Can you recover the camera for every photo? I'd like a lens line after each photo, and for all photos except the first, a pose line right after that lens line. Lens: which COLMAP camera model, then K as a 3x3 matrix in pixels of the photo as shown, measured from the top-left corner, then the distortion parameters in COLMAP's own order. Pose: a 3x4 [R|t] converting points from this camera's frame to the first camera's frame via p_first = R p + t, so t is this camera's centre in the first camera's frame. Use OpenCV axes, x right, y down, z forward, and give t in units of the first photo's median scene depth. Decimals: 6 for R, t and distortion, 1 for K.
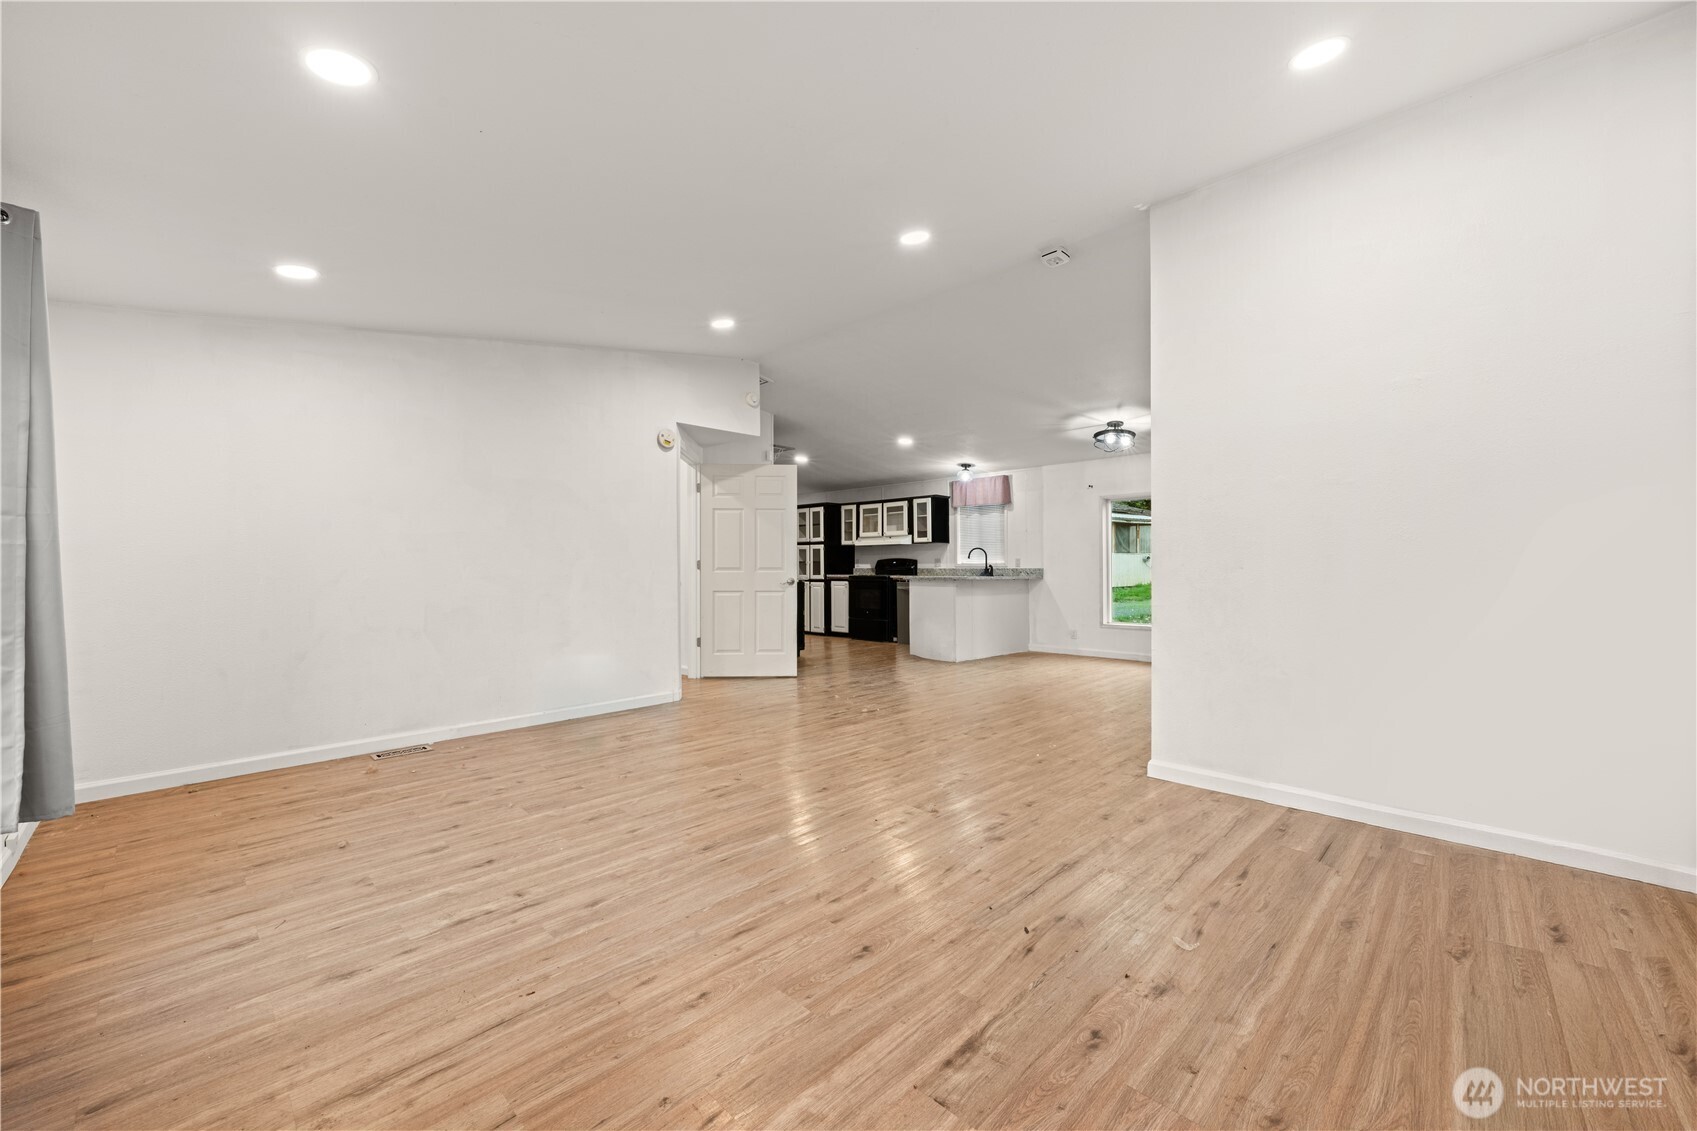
lens RADIAL K [[661.5, 0, 848.6], [0, 661.5, 567.8], [0, 0, 1]] dist [0.025945, 0.000607]
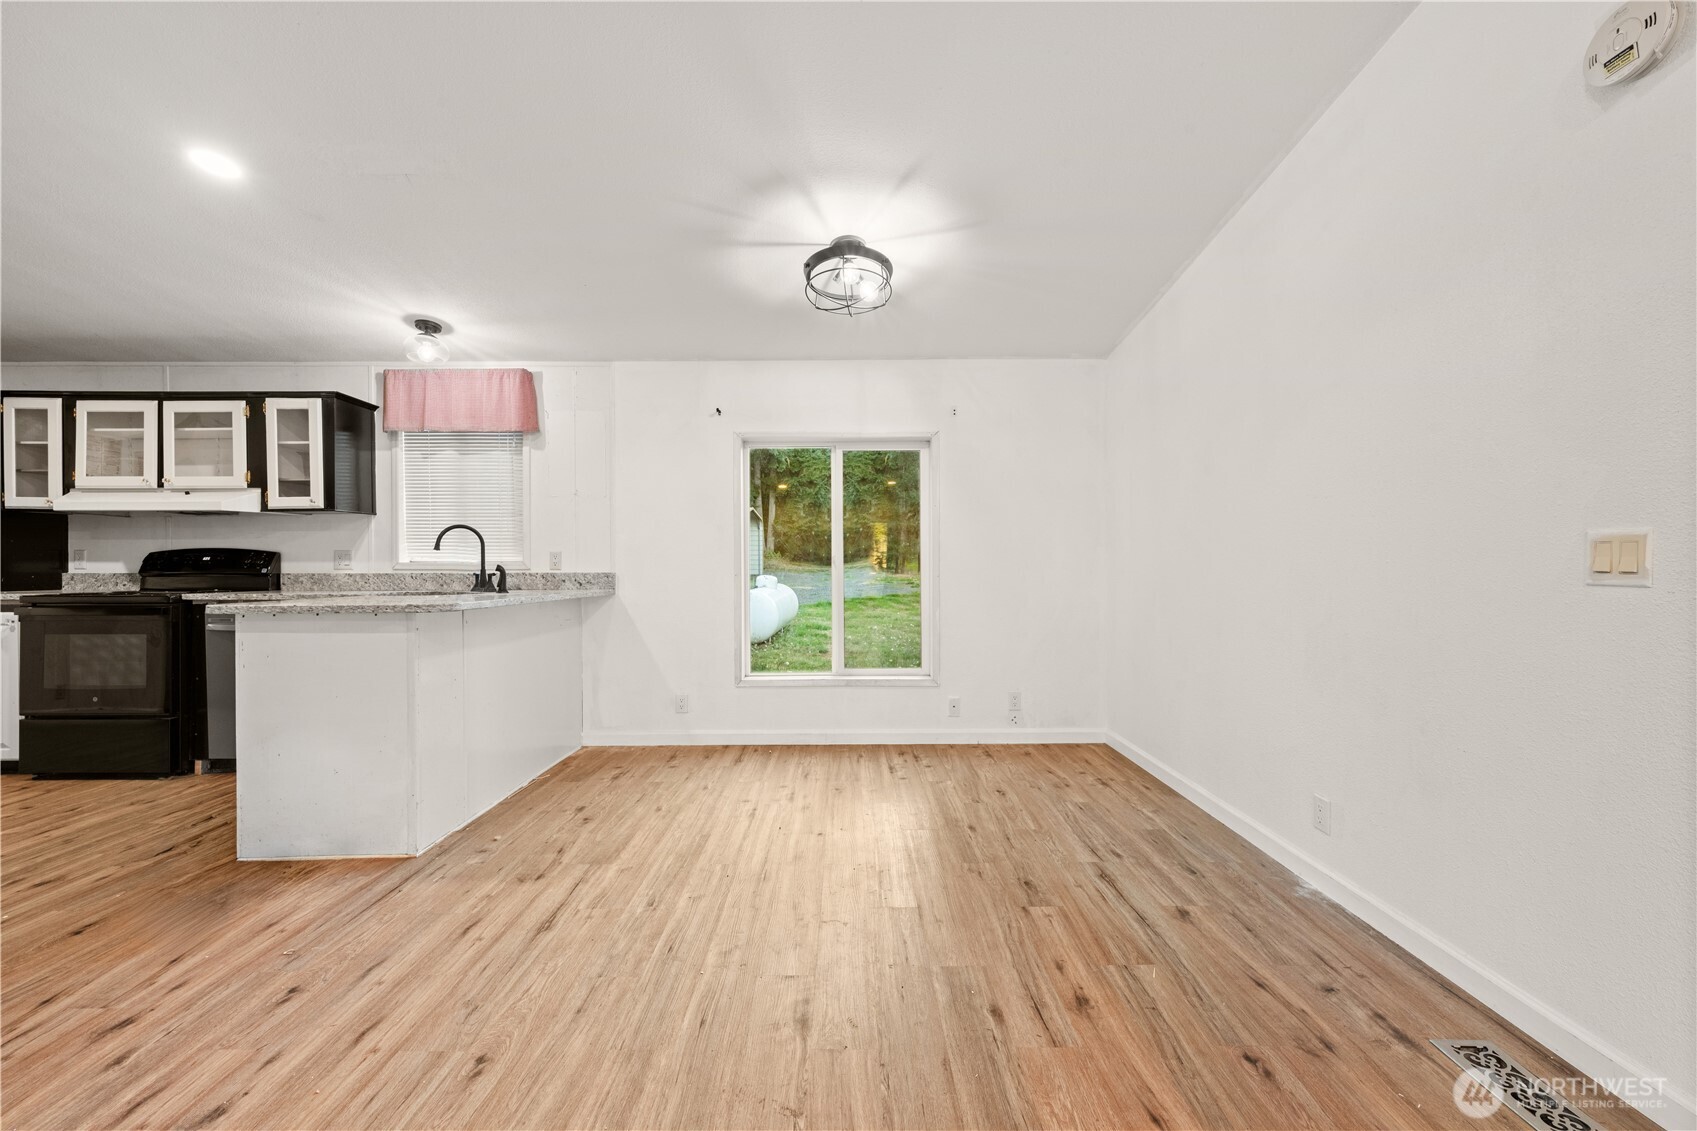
lens RADIAL K [[666.7, 0, 848.5], [0, 666.7, 566.6], [0, 0, 1]] dist [-0.000958, -0.000356]
pose [[0.702413, -0.001458, 0.711768, 0.059436], [0.000609, 0.999999, 0.001448, -0.003764], [-0.711769, -0.000584, 0.702413, 0.476782]]
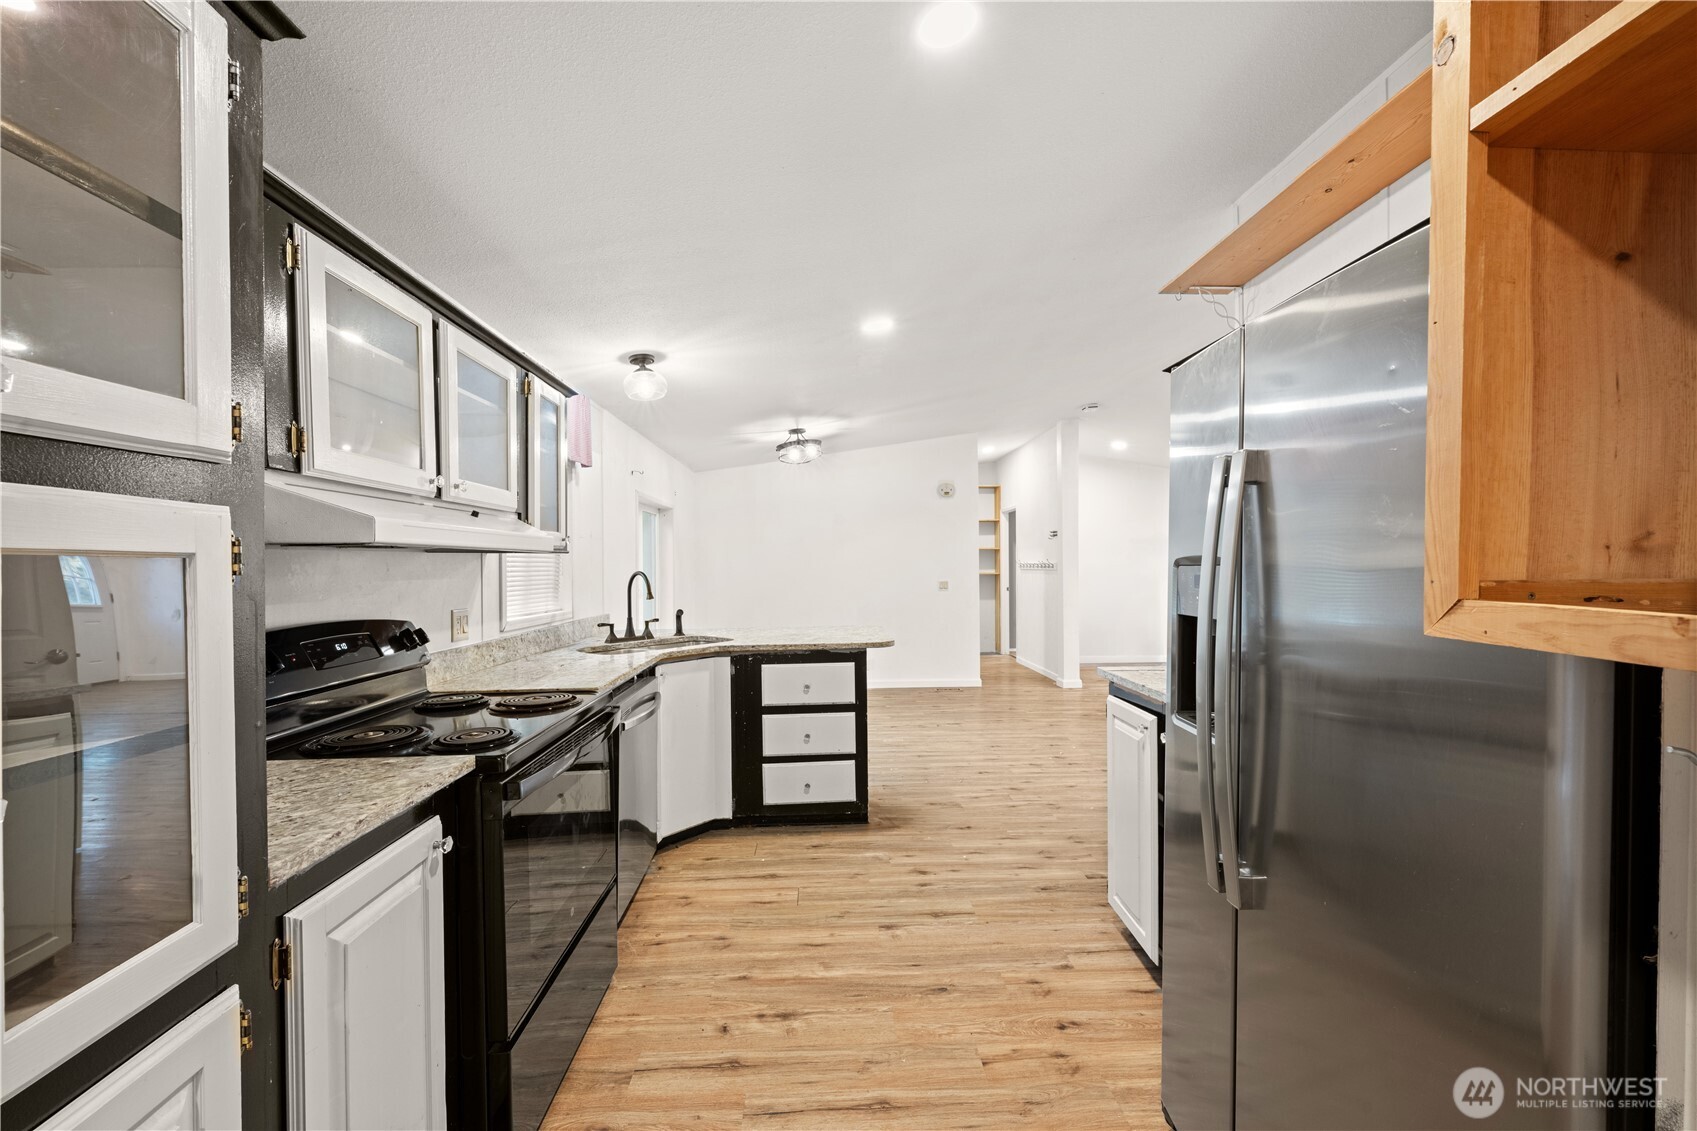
lens RADIAL K [[666.7, 0, 848.5], [0, 666.7, 566.6], [0, 0, 1]] dist [-0.000958, -0.000356]
pose [[-0.737573, 0.008159, 0.675218, -0.159412], [0.012393, 0.999922, 0.001455, -0.029709], [-0.675154, 0.009441, -0.737616, 1.108769]]
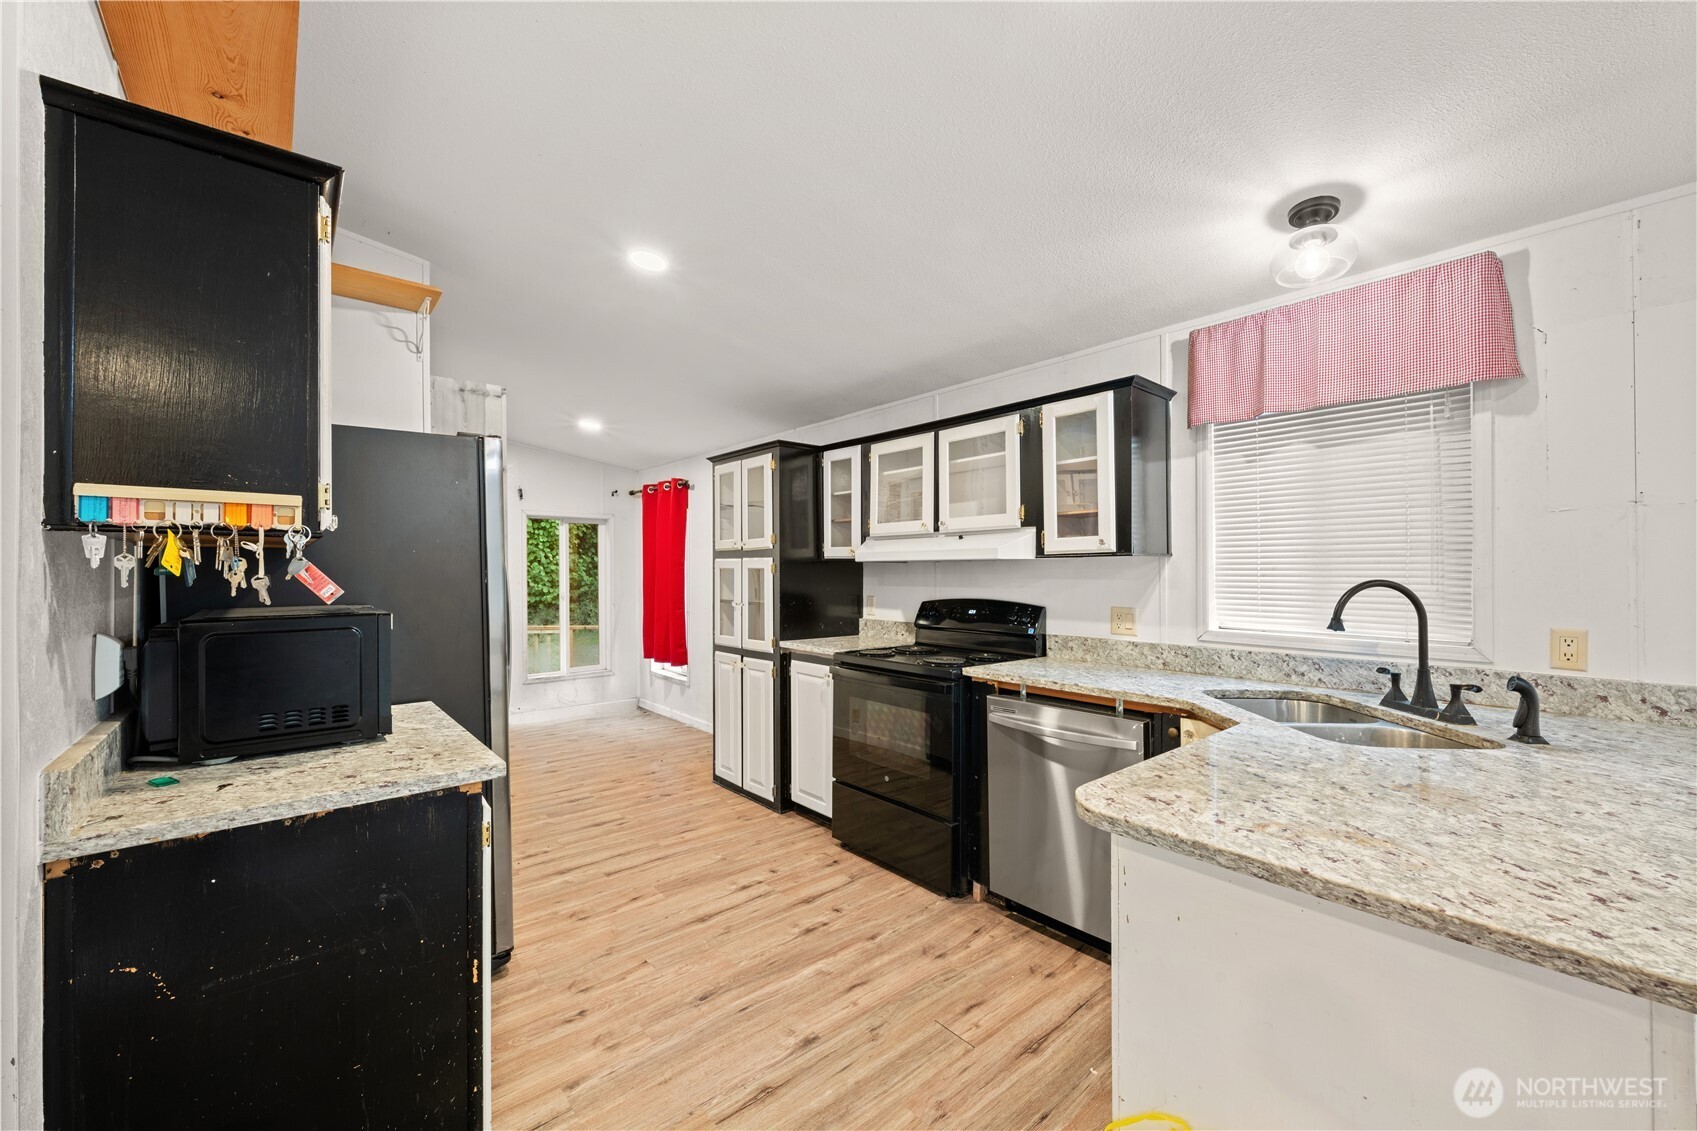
lens RADIAL K [[666.7, 0, 848.5], [0, 666.7, 566.6], [0, 0, 1]] dist [-0.000958, -0.000356]
pose [[0.996946, 0.001252, -0.078083, 0.035681], [-0.001855, 0.999969, -0.007645, -0.030053], [0.078071, 0.007766, 0.996918, 0.702752]]
